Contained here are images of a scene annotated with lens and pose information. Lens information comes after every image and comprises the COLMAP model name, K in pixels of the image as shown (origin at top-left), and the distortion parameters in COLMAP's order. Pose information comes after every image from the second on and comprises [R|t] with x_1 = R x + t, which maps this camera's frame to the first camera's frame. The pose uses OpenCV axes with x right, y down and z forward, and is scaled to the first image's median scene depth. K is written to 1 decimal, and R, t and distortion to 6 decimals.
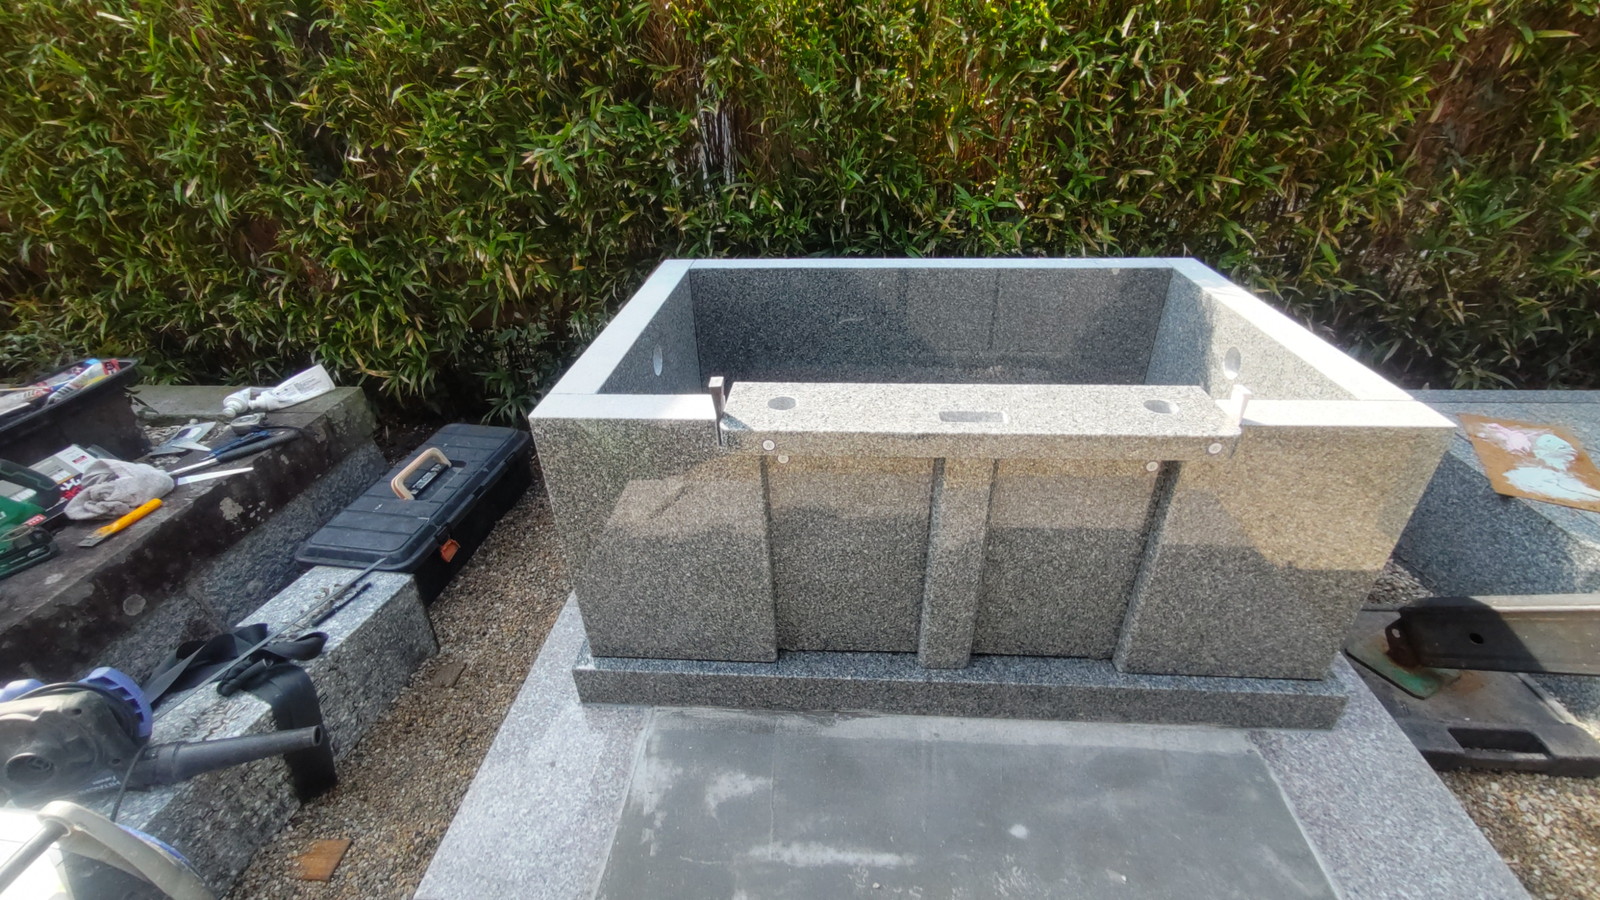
lens RADIAL K [[683.9, 0, 801.8], [0, 683.9, 442.3], [0, 0, 1]] dist [0.006903, -0.007897]
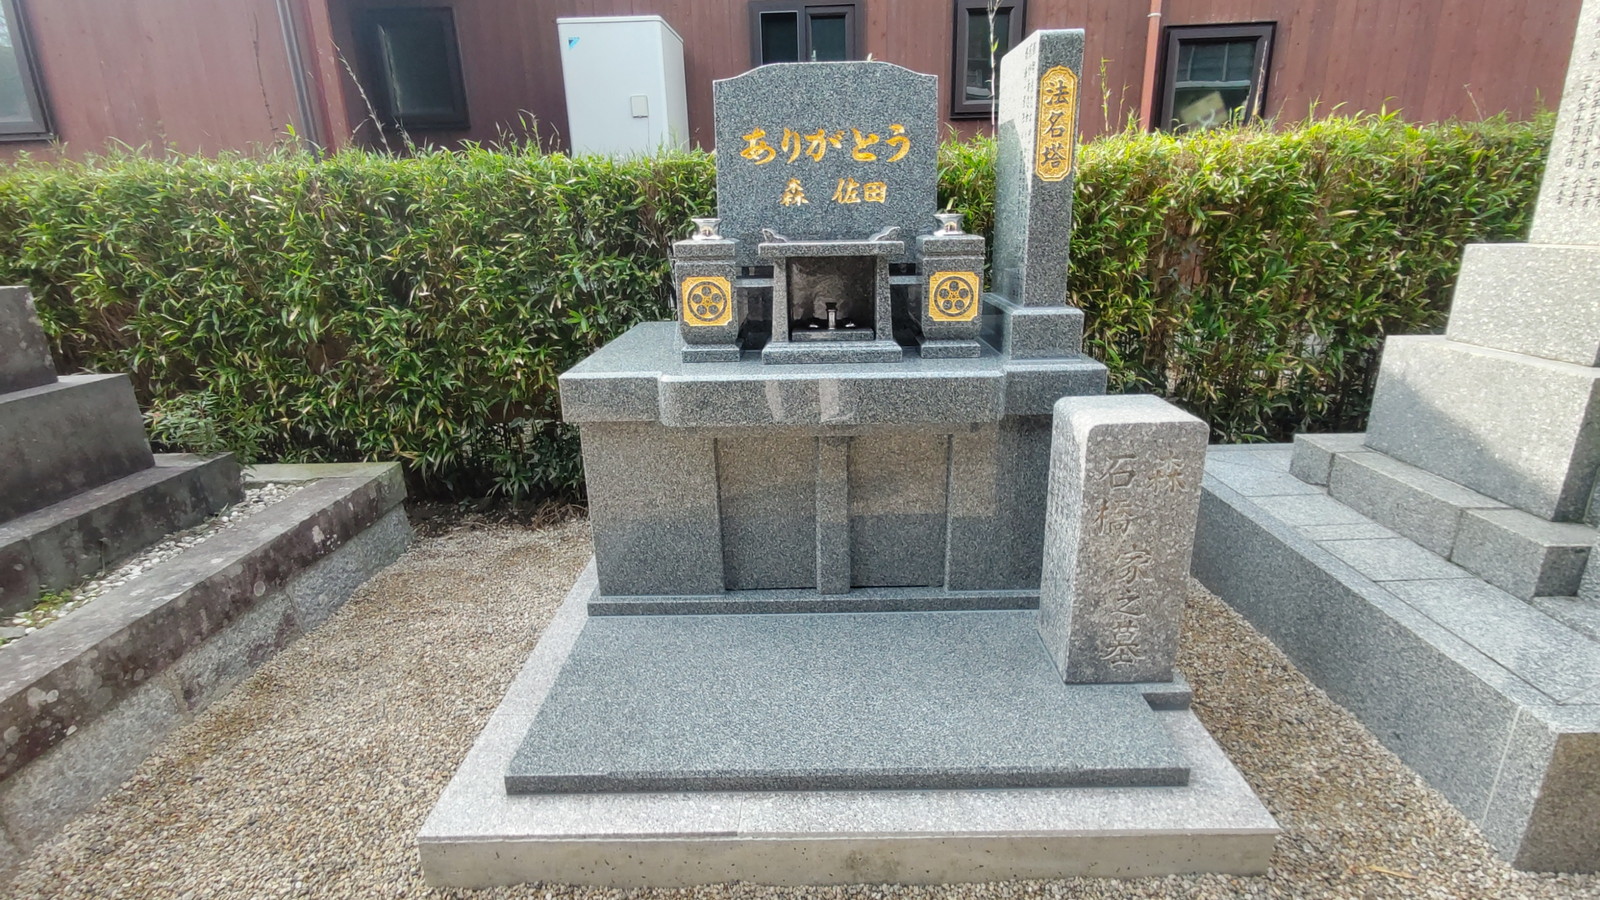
lens RADIAL K [[757.1, 0, 805.0], [0, 757.1, 447.6], [0, 0, 1]] dist [-0.014483, 0.008862]
pose [[0.998169, -0.014797, 0.058656, 0.031283], [0.027378, 0.975139, -0.219895, 0.251344], [-0.053944, 0.221098, 0.973758, -0.469289]]
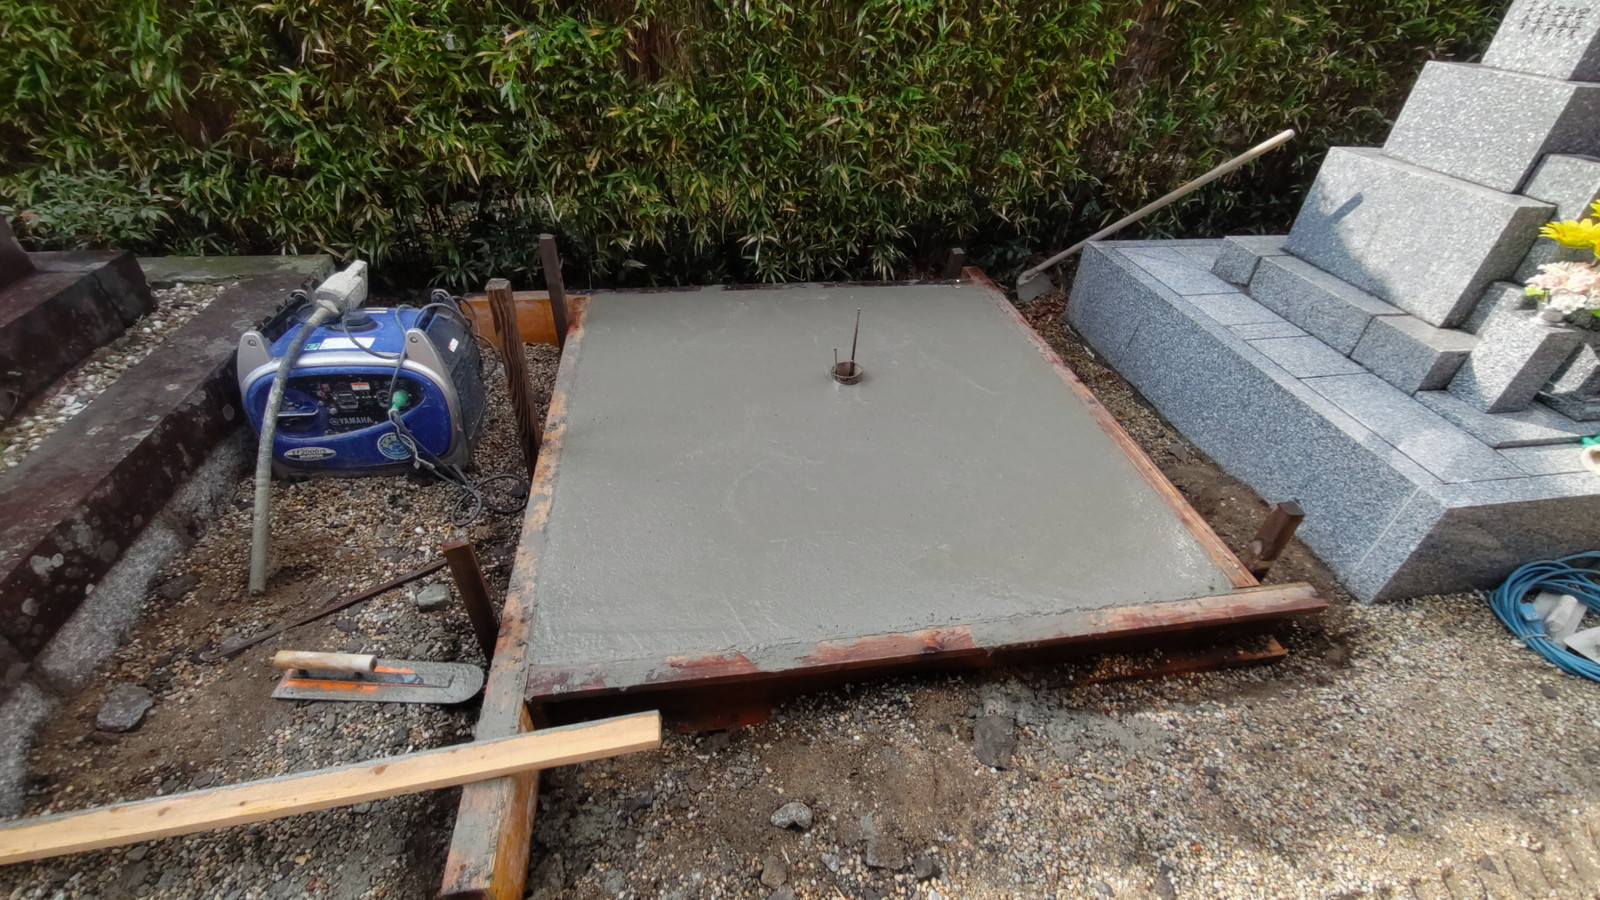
lens RADIAL K [[683.9, 0, 801.8], [0, 683.9, 442.3], [0, 0, 1]] dist [0.006903, -0.007897]
pose [[0.971446, -0.079055, 0.223701, -0.176534], [0.052829, 0.991259, 0.120891, 0.151133], [-0.231303, -0.105621, 0.967131, -0.377142]]
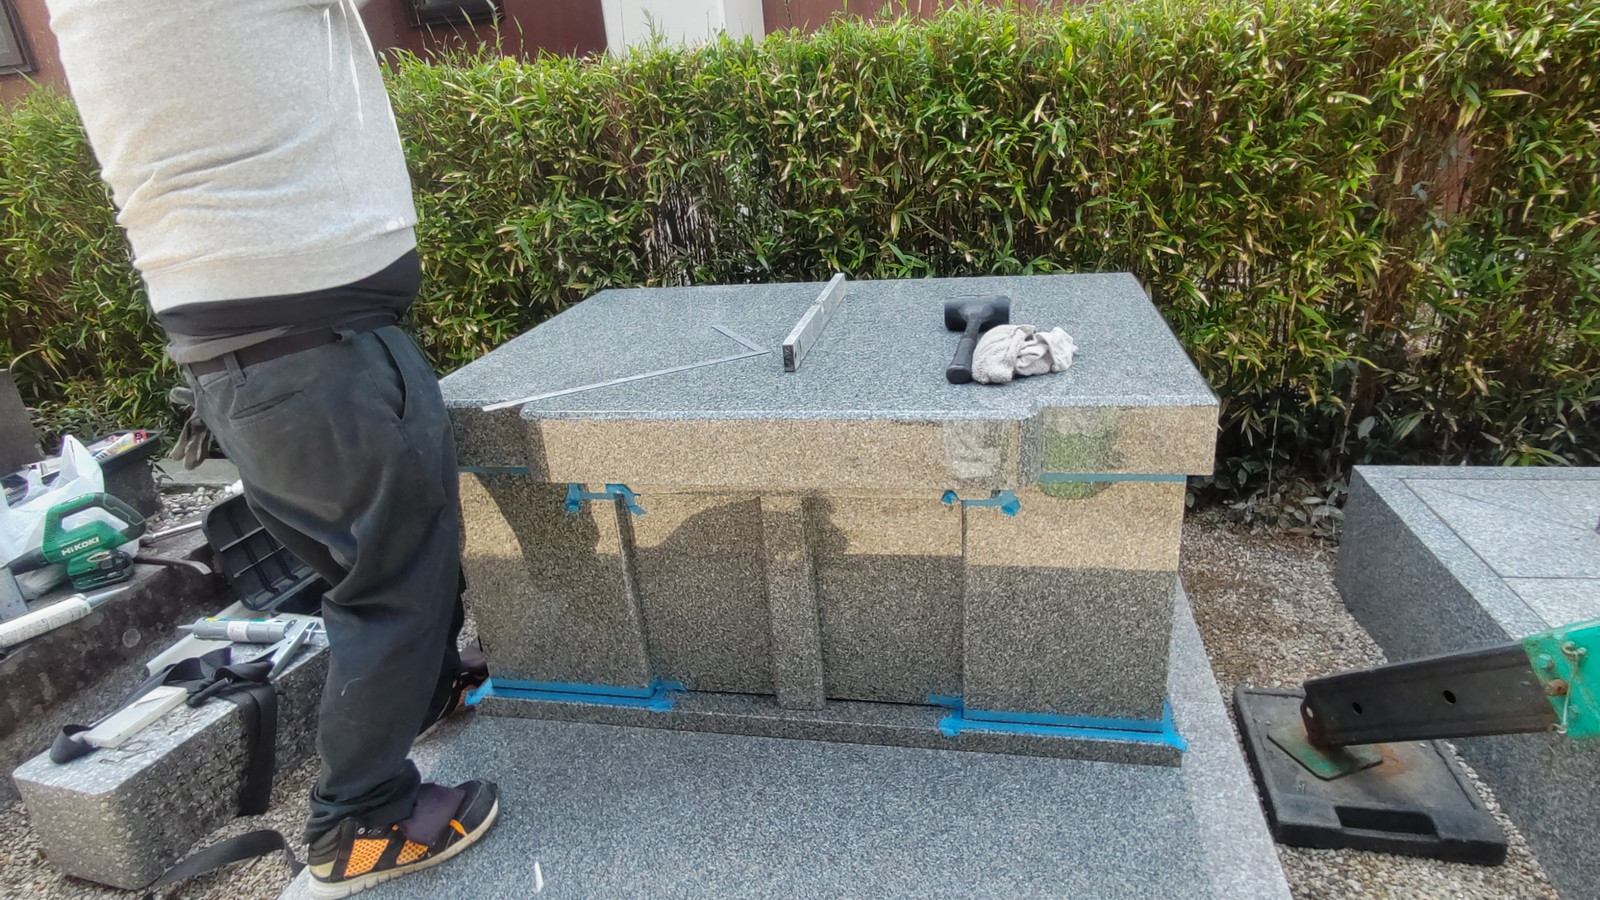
lens RADIAL K [[890.9, 0, 807.6], [0, 890.9, 443.0], [0, 0, 1]] dist [-0.000365, -0.000711]
pose [[0.989701, 0.002049, -0.143136, 0.273146], [-0.022402, 0.989795, -0.140726, 0.076820], [0.141387, 0.142483, 0.979647, -0.265774]]
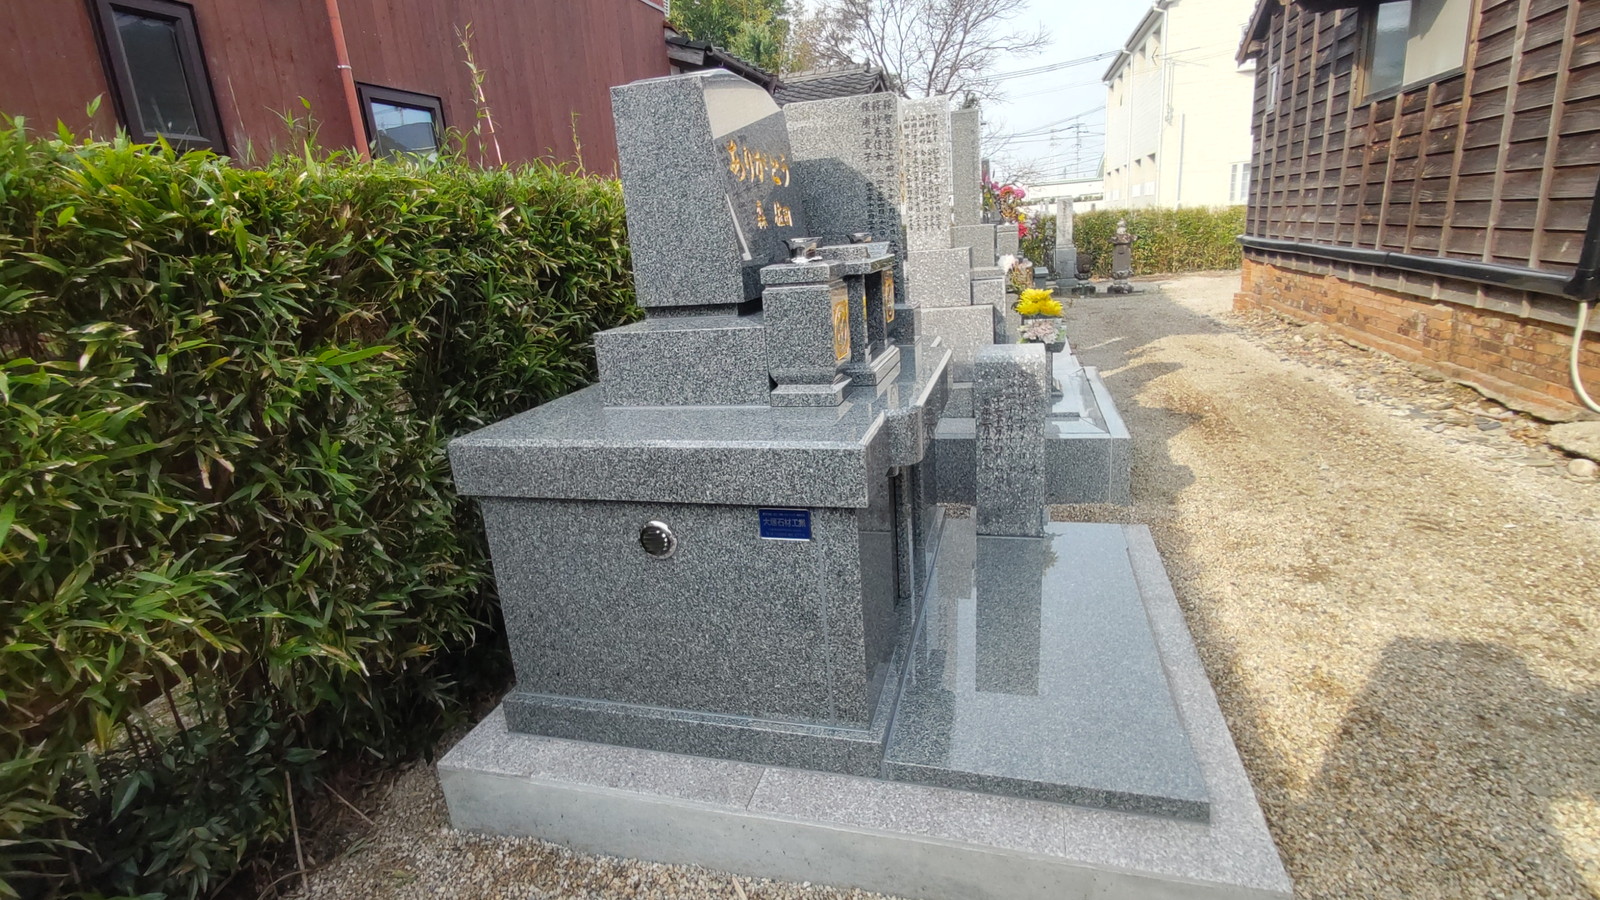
lens RADIAL K [[757.1, 0, 805.0], [0, 757.1, 447.6], [0, 0, 1]] dist [-0.014483, 0.008862]
pose [[0.207536, -0.256429, 0.944020, -0.912588], [0.544898, 0.831757, 0.106143, -0.173028], [-0.812413, 0.492366, 0.312347, 0.313199]]
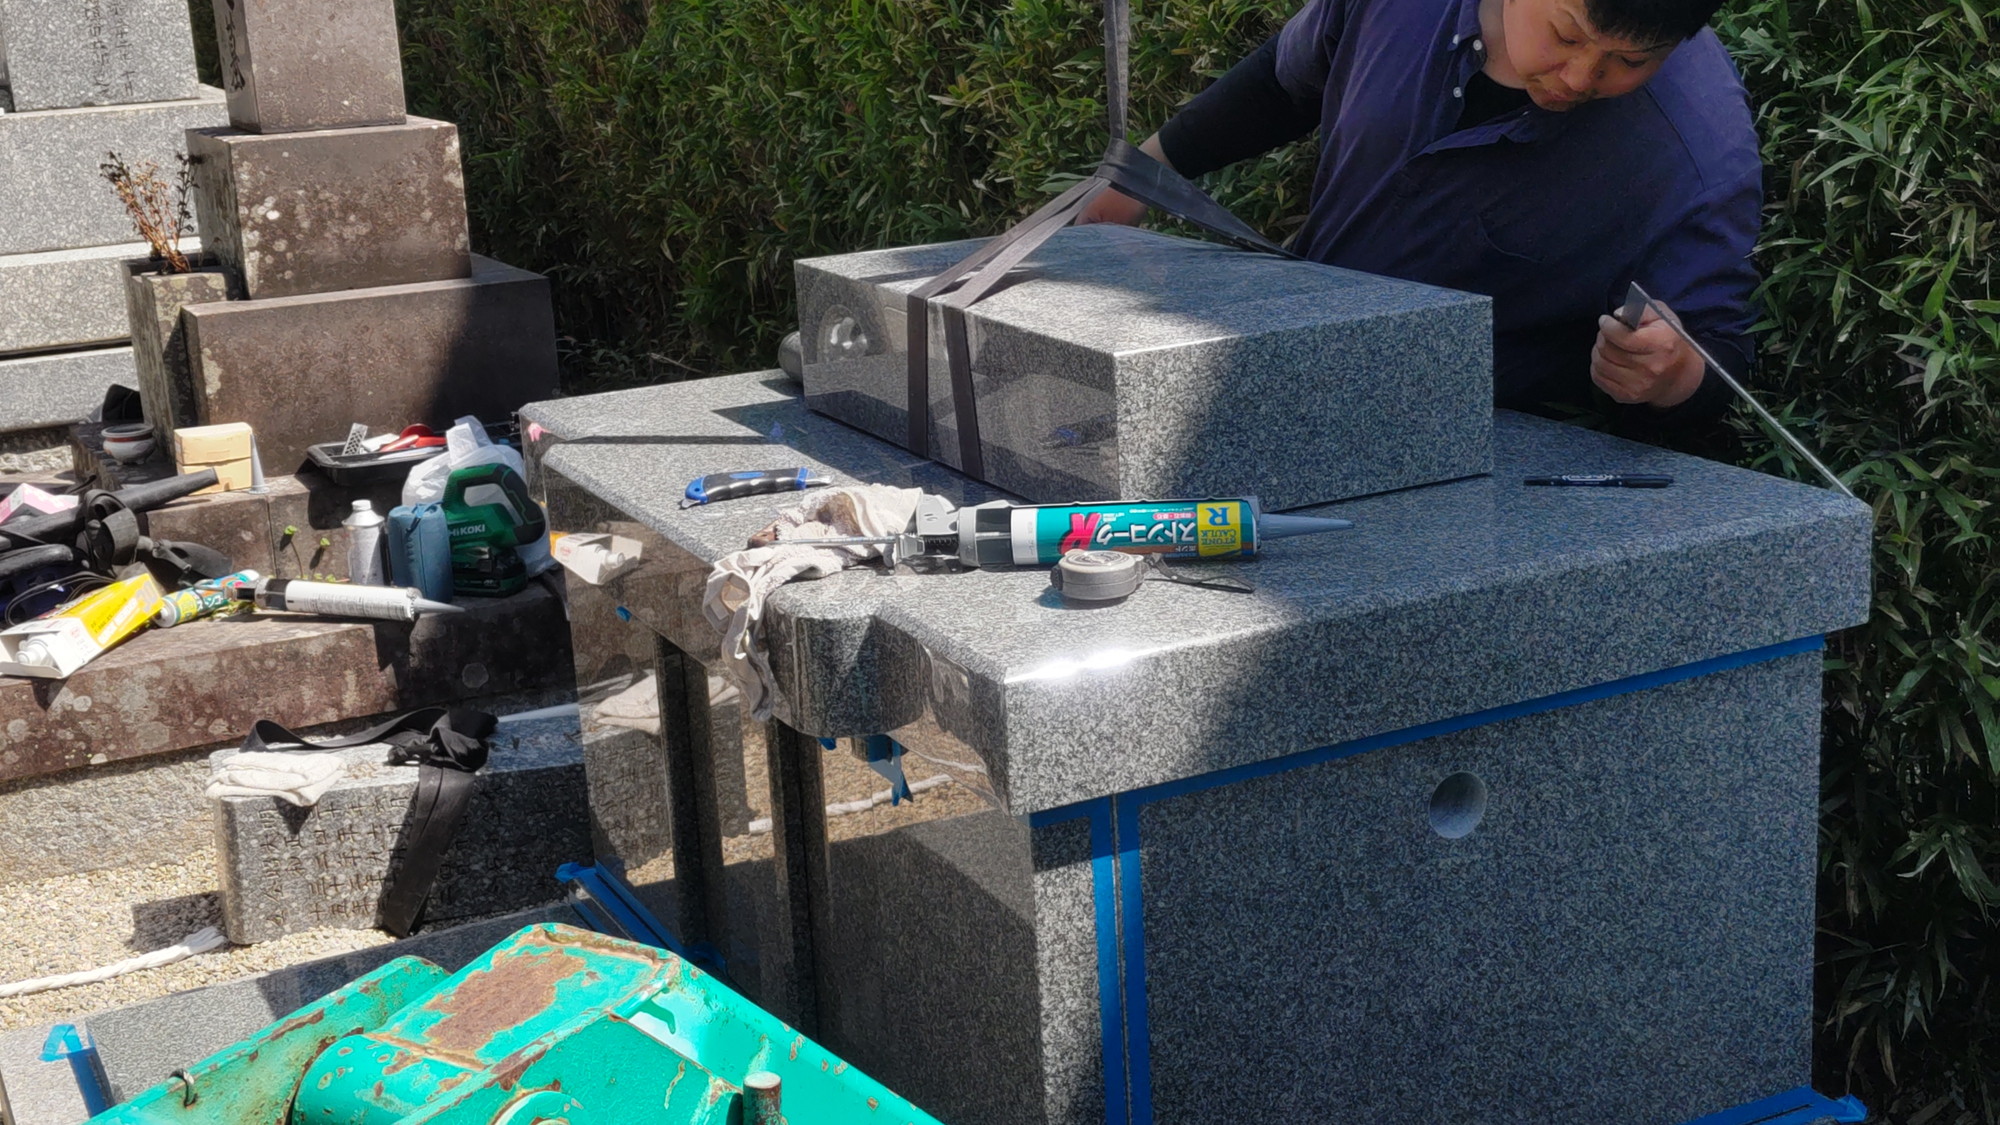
lens RADIAL K [[2540.7, 0, 995.6], [0, 2540.7, 567.3], [0, 0, 1]] dist [0.134031, -0.076154]
pose [[0.496413, 0.223517, -0.838817, 1.396464], [-0.396039, 0.918176, 0.010287, -0.116026], [0.772481, 0.327098, 0.544316, -0.152376]]
